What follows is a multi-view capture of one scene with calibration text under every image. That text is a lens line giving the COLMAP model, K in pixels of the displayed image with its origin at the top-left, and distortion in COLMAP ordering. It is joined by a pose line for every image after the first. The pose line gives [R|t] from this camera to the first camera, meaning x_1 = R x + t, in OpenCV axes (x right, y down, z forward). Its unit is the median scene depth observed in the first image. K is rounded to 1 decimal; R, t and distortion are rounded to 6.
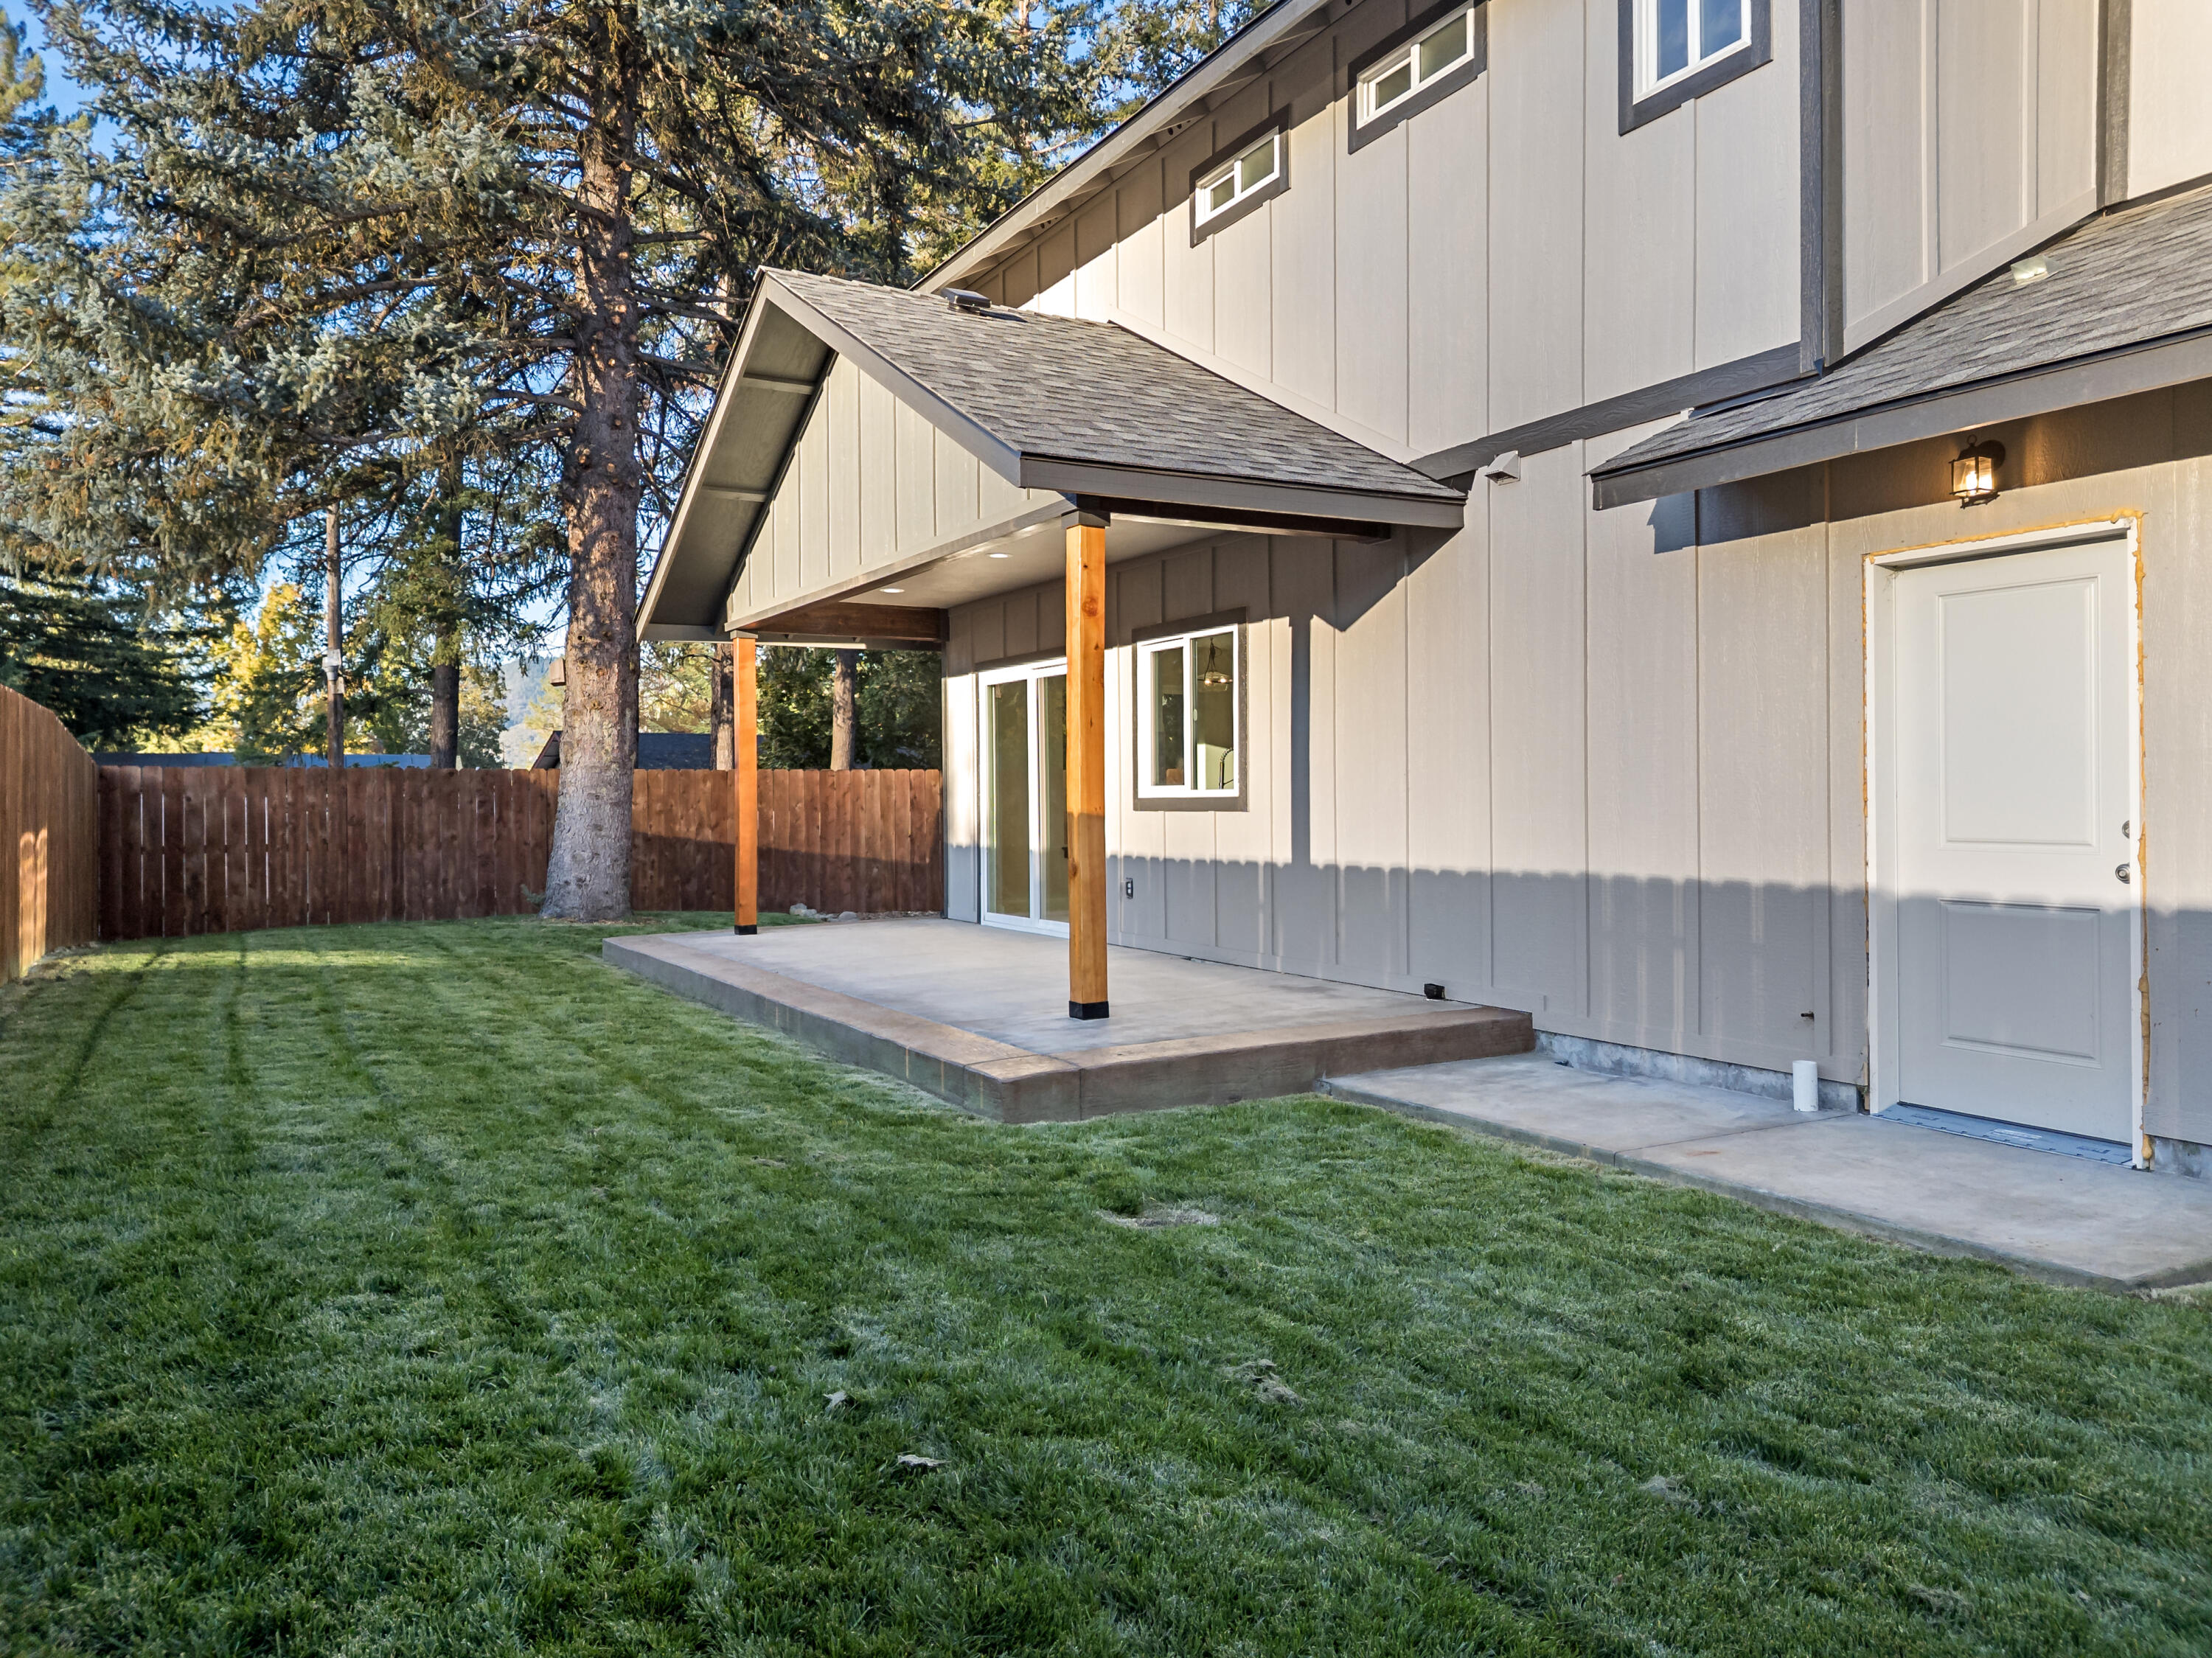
lens RADIAL K [[1553.1, 0, 1103.7], [0, 1553.1, 818.4], [0, 0, 1]] dist [0.065749, -0.061294]
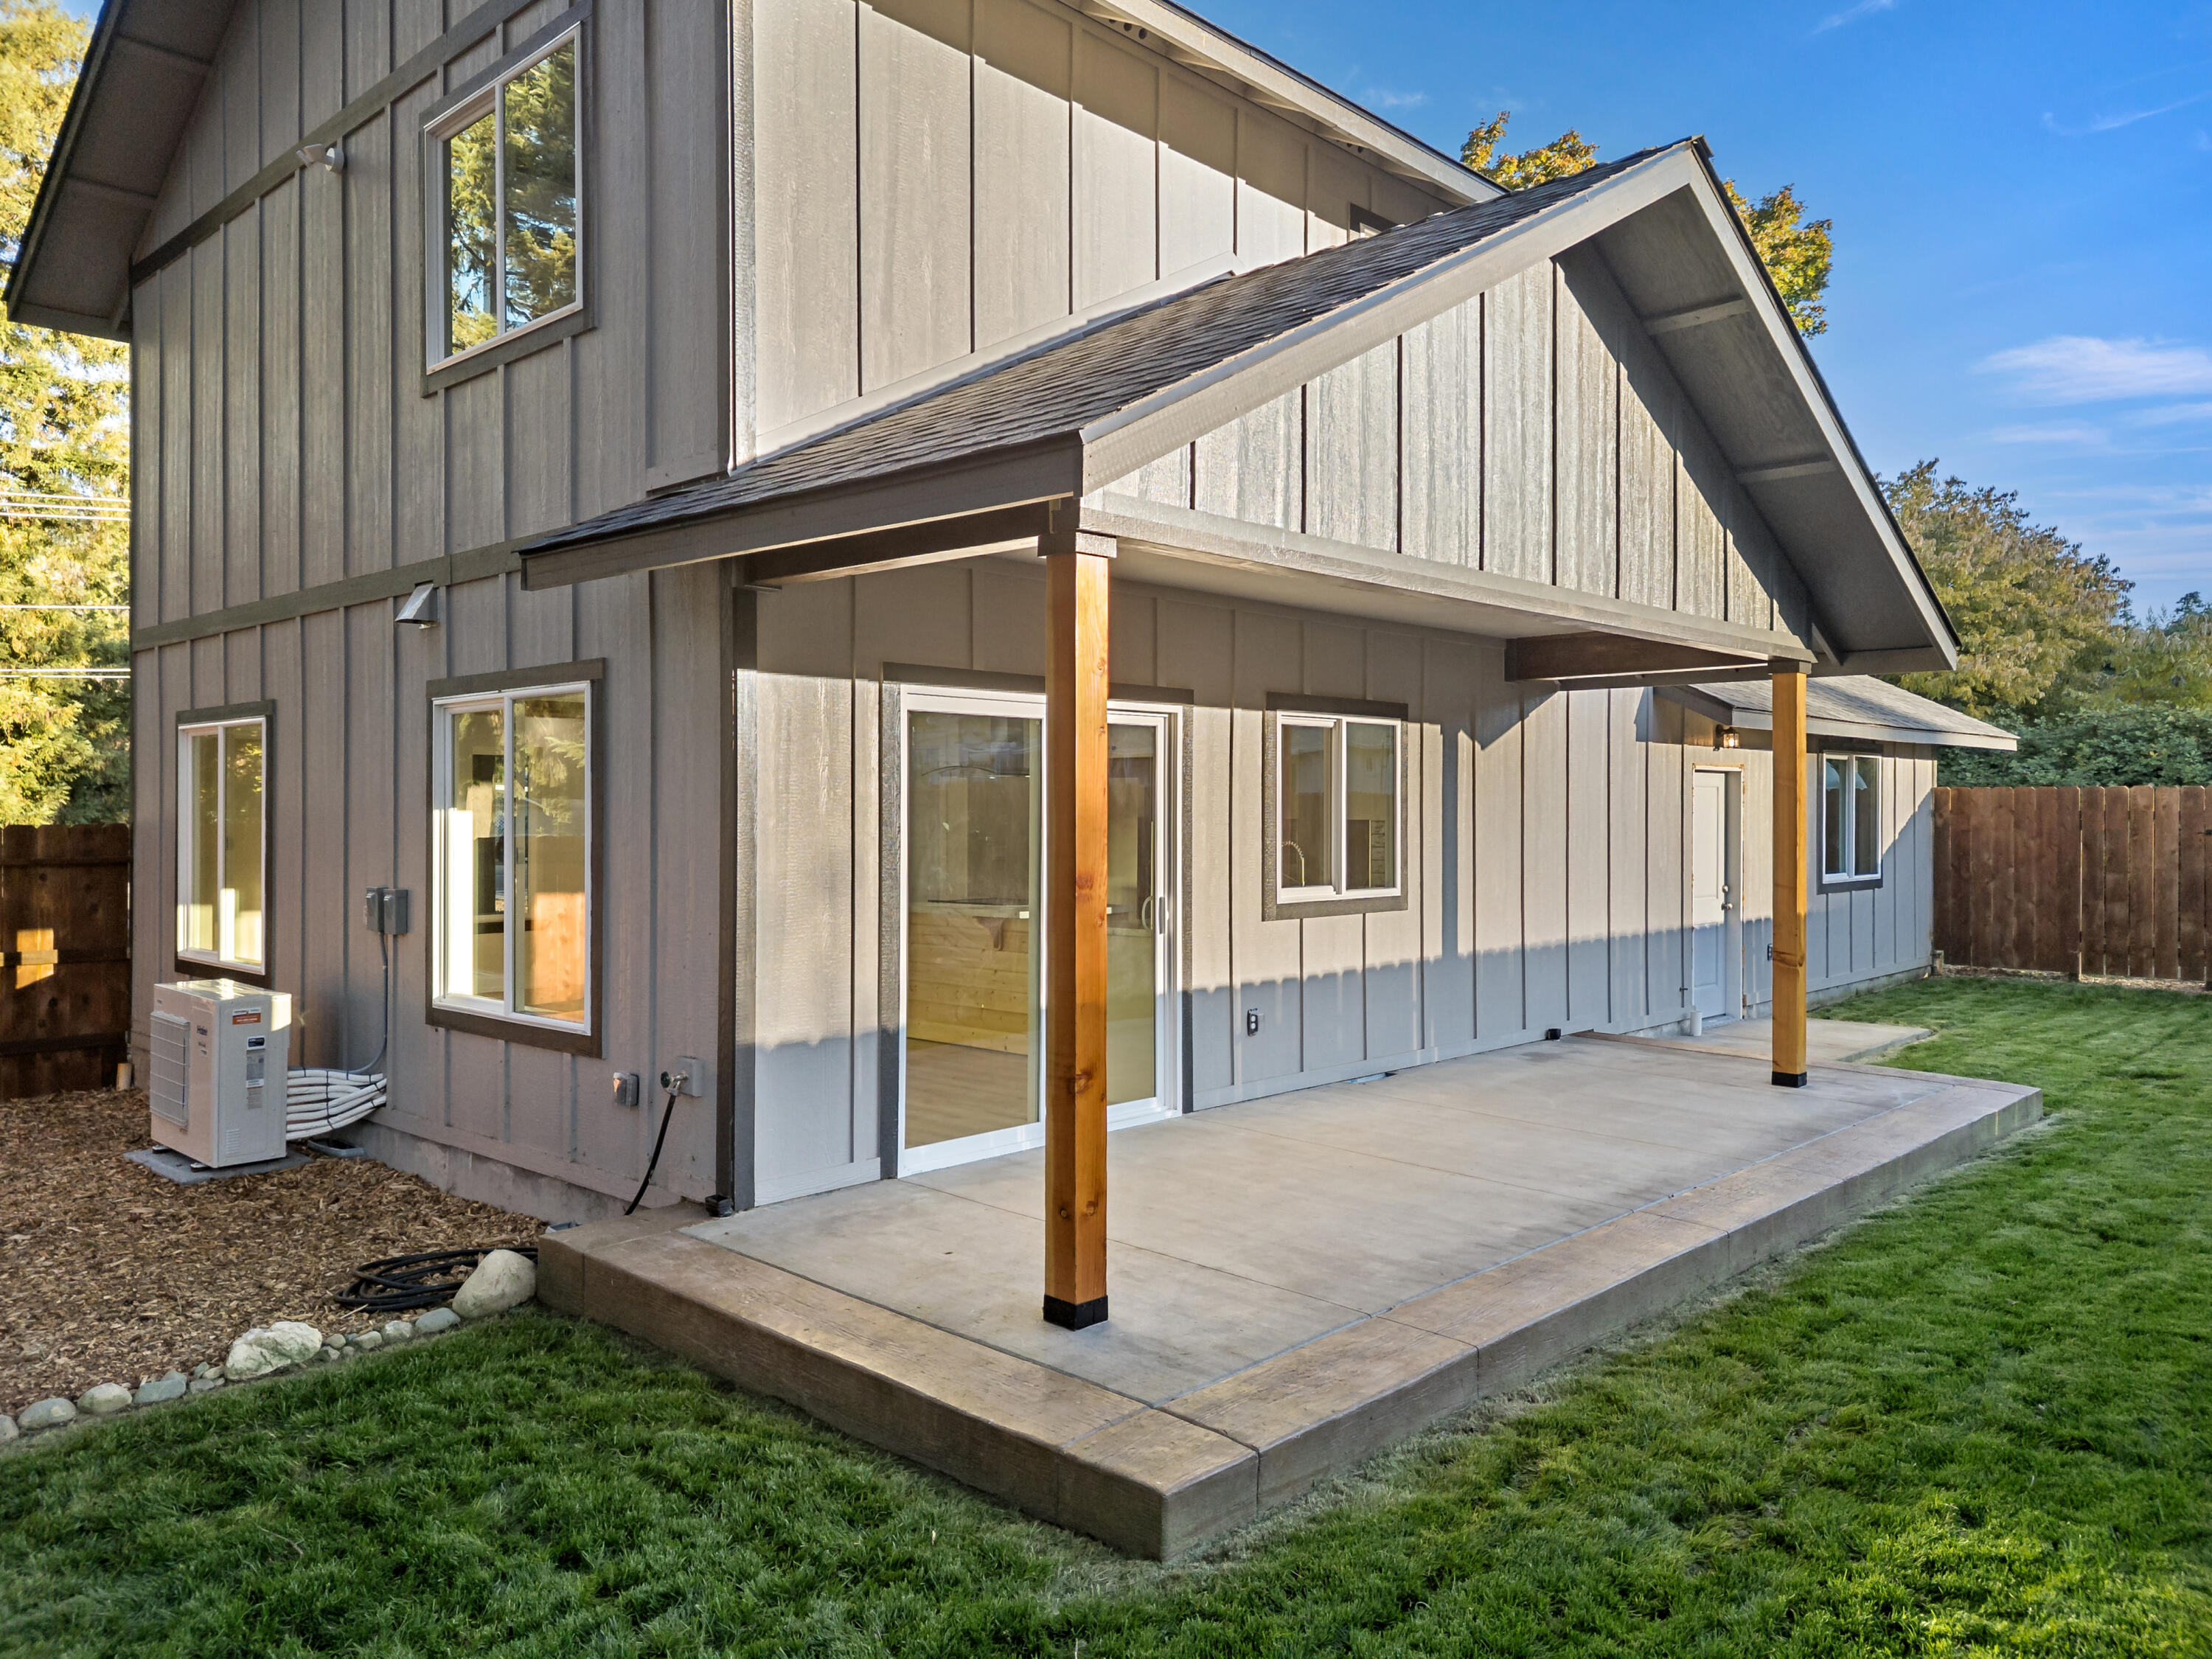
lens RADIAL K [[1563.5, 0, 1107.8], [0, 1563.5, 823.1], [0, 0, 1]] dist [0.069954, -0.060288]
pose [[-0.304876, 0.001011, 0.952392, -0.831468], [0.012146, 0.999922, 0.002827, -0.068466], [-0.952315, 0.012430, -0.304864, 1.543572]]
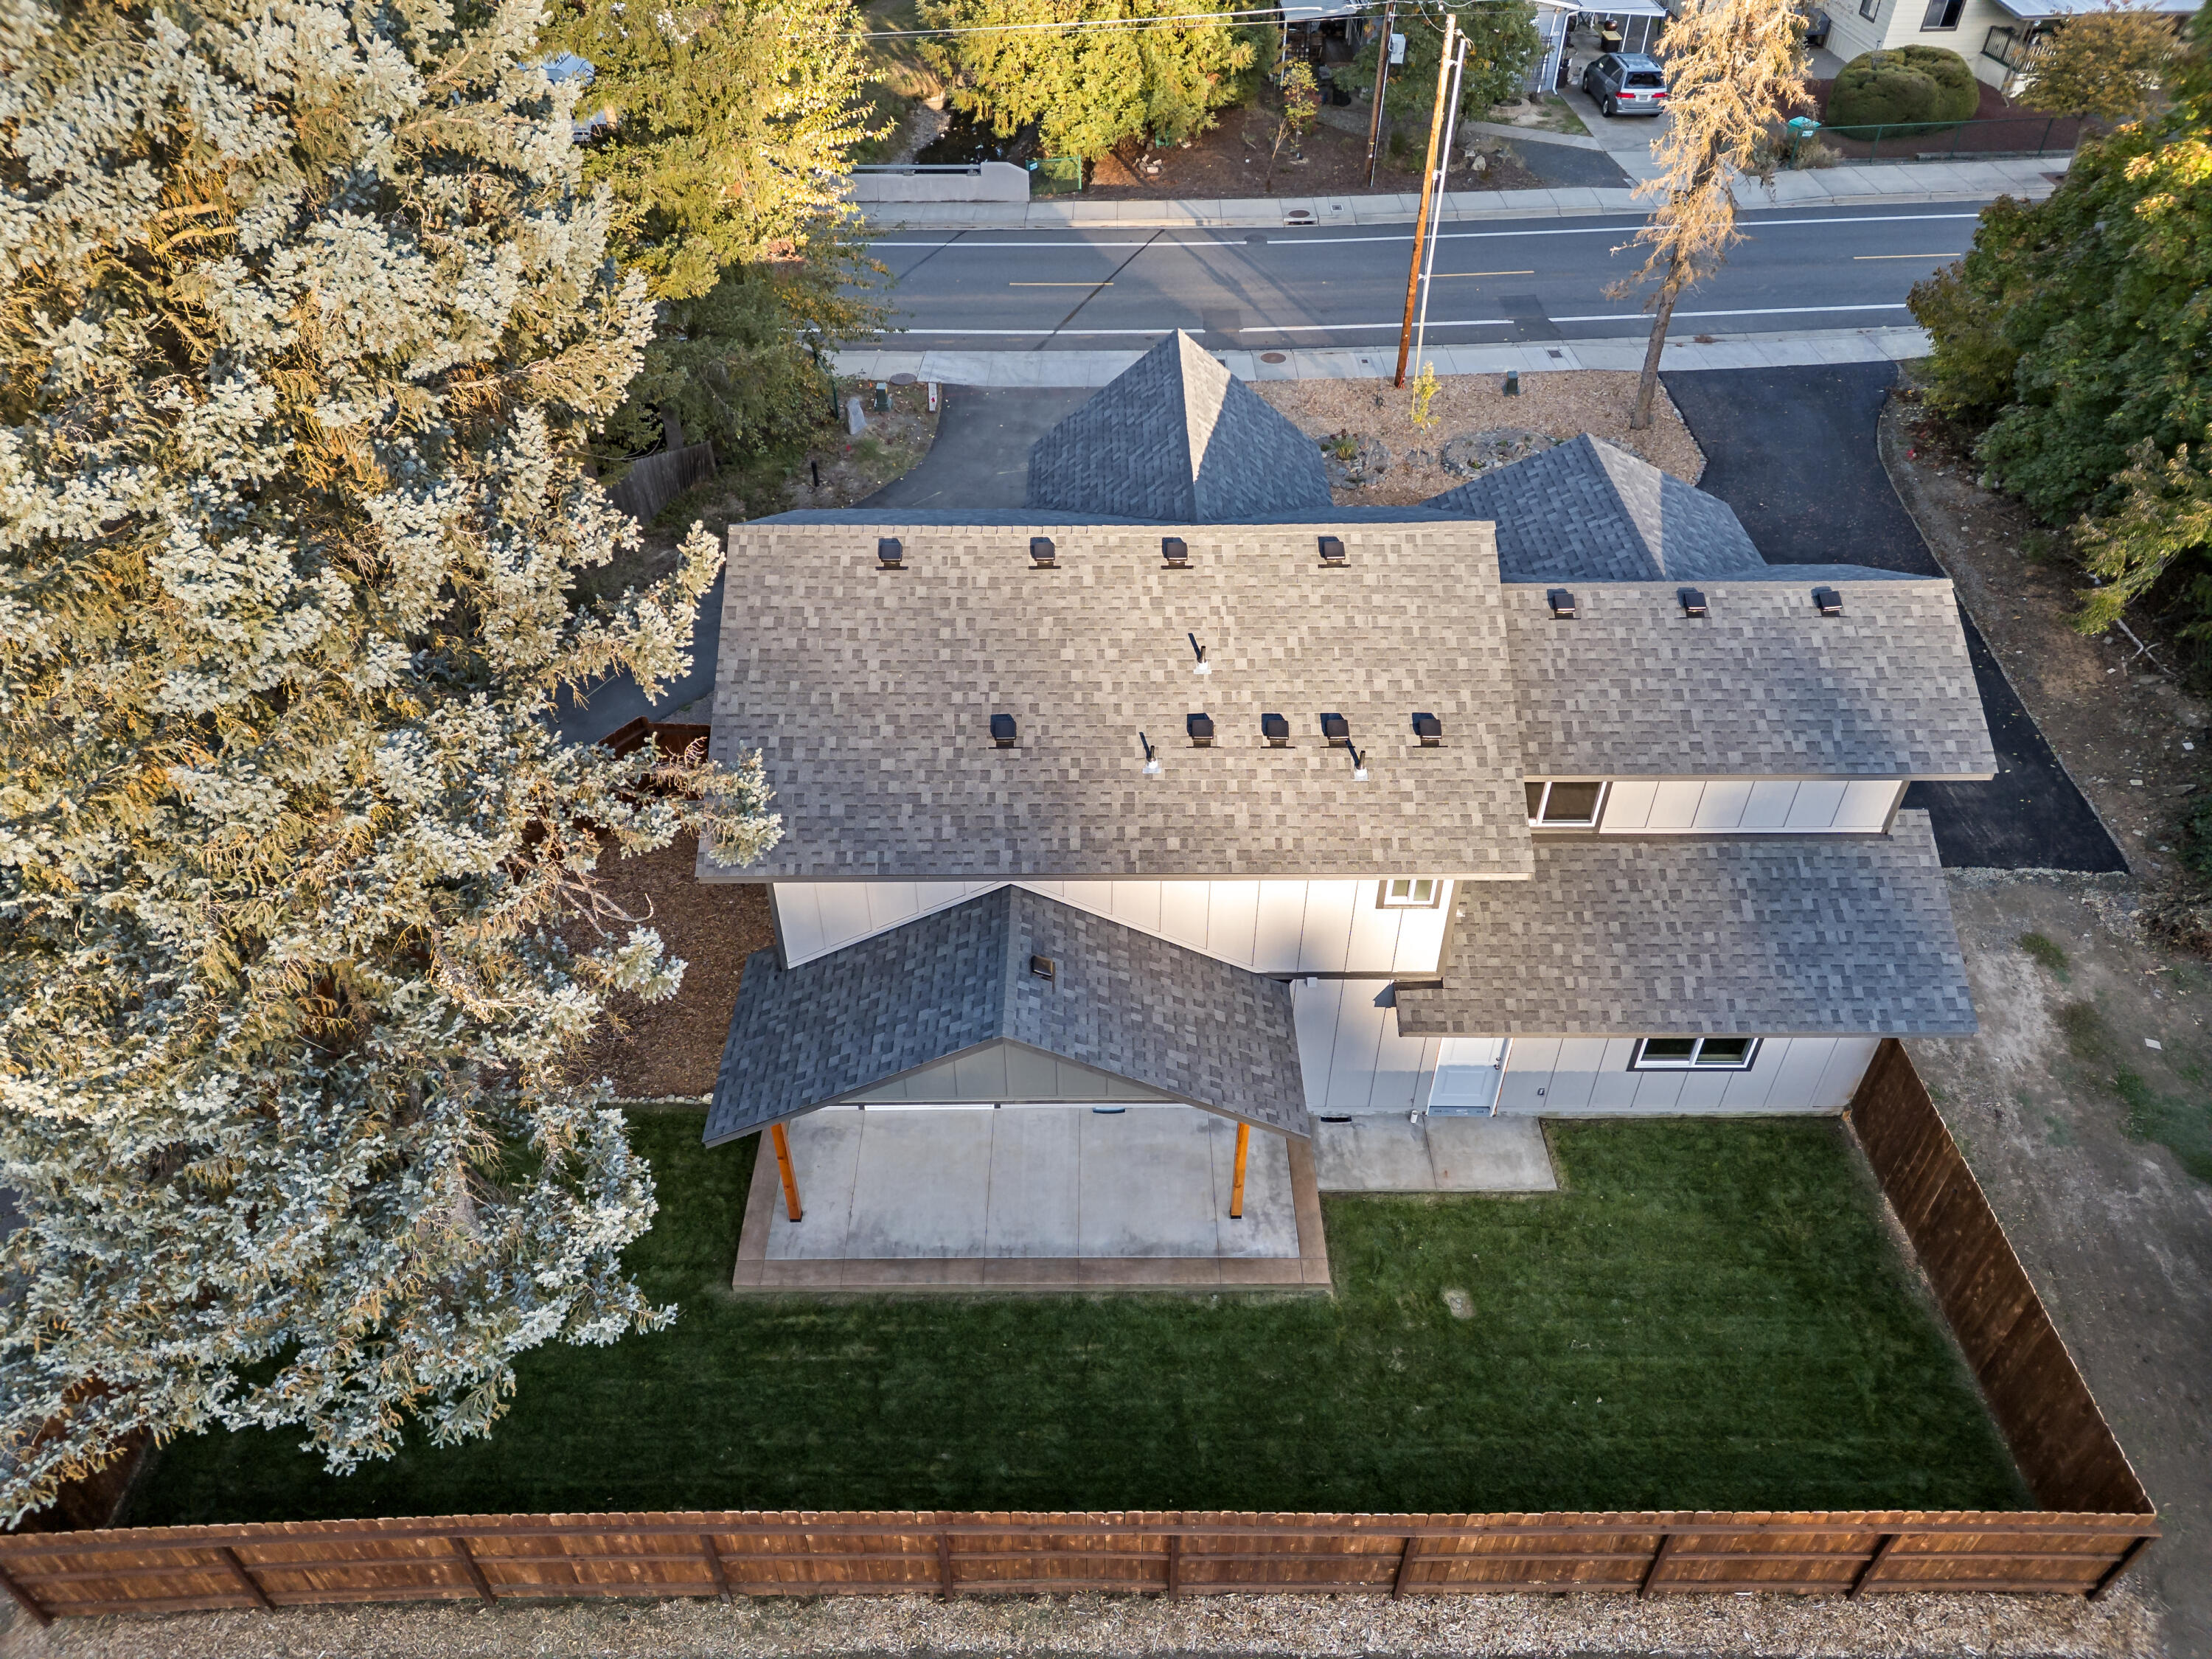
lens RADIAL K [[1535.7, 0, 1103.0], [0, 1535.7, 815.6], [0, 0, 1]] dist [0.062891, -0.059743]
pose [[0.474134, -0.562840, 0.677058, -1.303697], [0.003632, 0.770233, 0.637752, -1.790734], [-0.880445, -0.299921, 0.367238, 0.345695]]
